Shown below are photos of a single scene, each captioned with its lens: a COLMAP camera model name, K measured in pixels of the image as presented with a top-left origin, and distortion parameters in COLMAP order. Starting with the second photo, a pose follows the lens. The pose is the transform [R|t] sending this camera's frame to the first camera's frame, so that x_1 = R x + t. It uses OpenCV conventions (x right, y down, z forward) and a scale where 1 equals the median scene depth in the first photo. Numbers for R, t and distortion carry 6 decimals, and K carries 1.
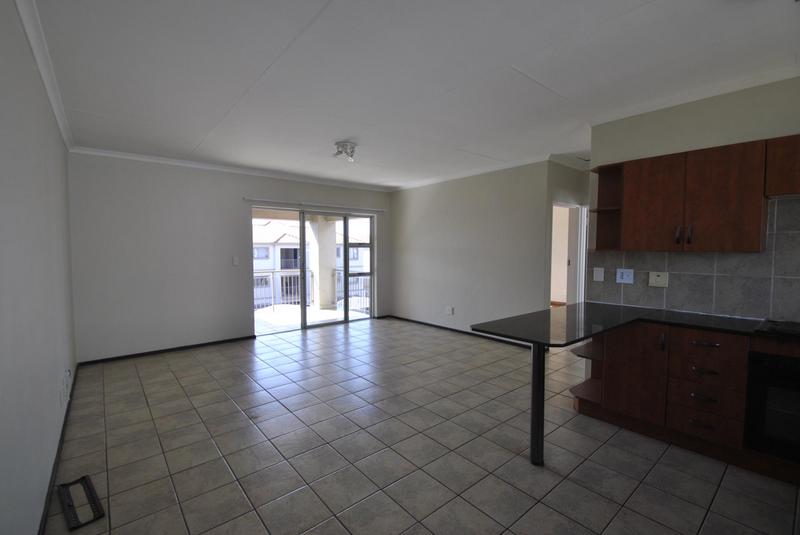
lens RADIAL K [[351.5, 0, 386.5], [0, 351.5, 268.3], [0, 0, 1]] dist [-0.000396, -0.007424]
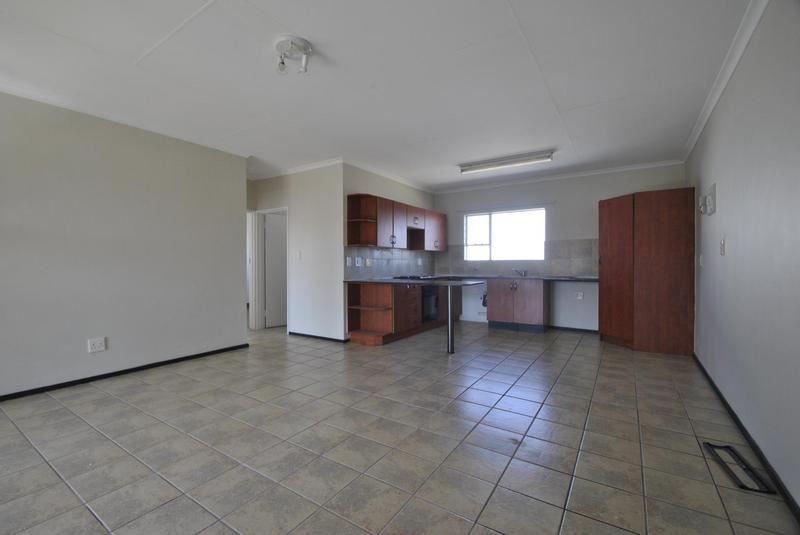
lens RADIAL K [[351.5, 0, 385.1], [0, 351.5, 268.6], [0, 0, 1]] dist [-0.000396, -0.007424]
pose [[-0.289004, -0.011121, 0.957263, -1.032508], [0.055039, 0.998086, 0.028212, 0.014916], [-0.955744, 0.060840, -0.287839, 1.485583]]
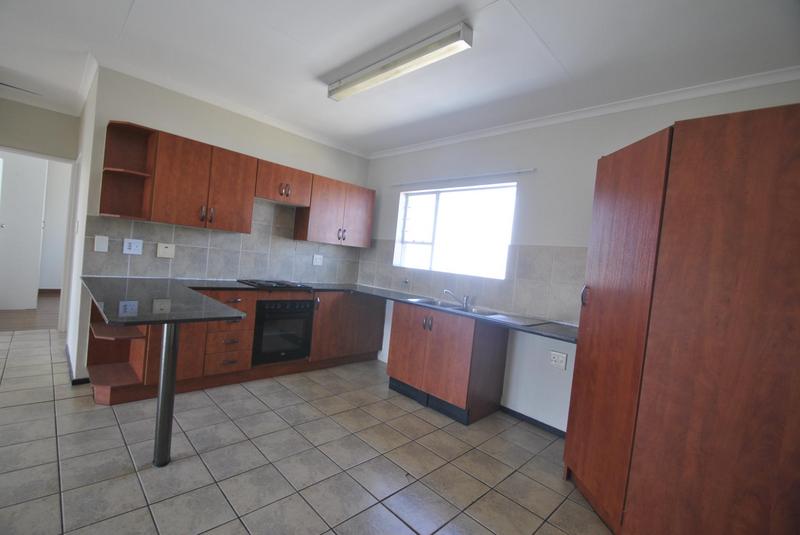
lens RADIAL K [[351.5, 0, 388.1], [0, 351.5, 268.2], [0, 0, 1]] dist [-0.000396, -0.007424]
pose [[-0.093666, -0.040623, 0.994775, -0.366376], [-0.047872, 0.998195, 0.036255, 0.013955], [-0.994452, -0.044226, -0.095442, 0.436737]]
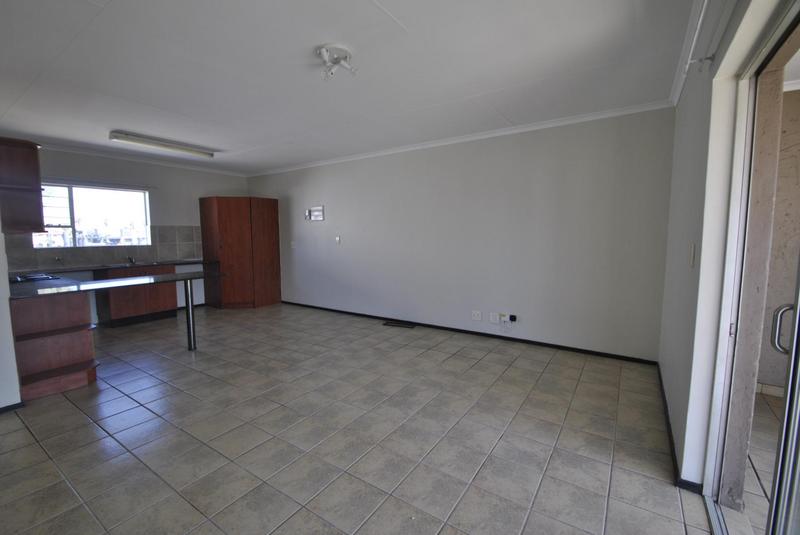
lens RADIAL K [[351.5, 0, 389.0], [0, 351.5, 268.8], [0, 0, 1]] dist [-0.000396, -0.007424]
pose [[-0.958757, 0.034745, -0.282094, -0.036455], [-0.008470, 0.988566, 0.150548, -0.111901], [0.284100, 0.146729, -0.947501, 2.340861]]
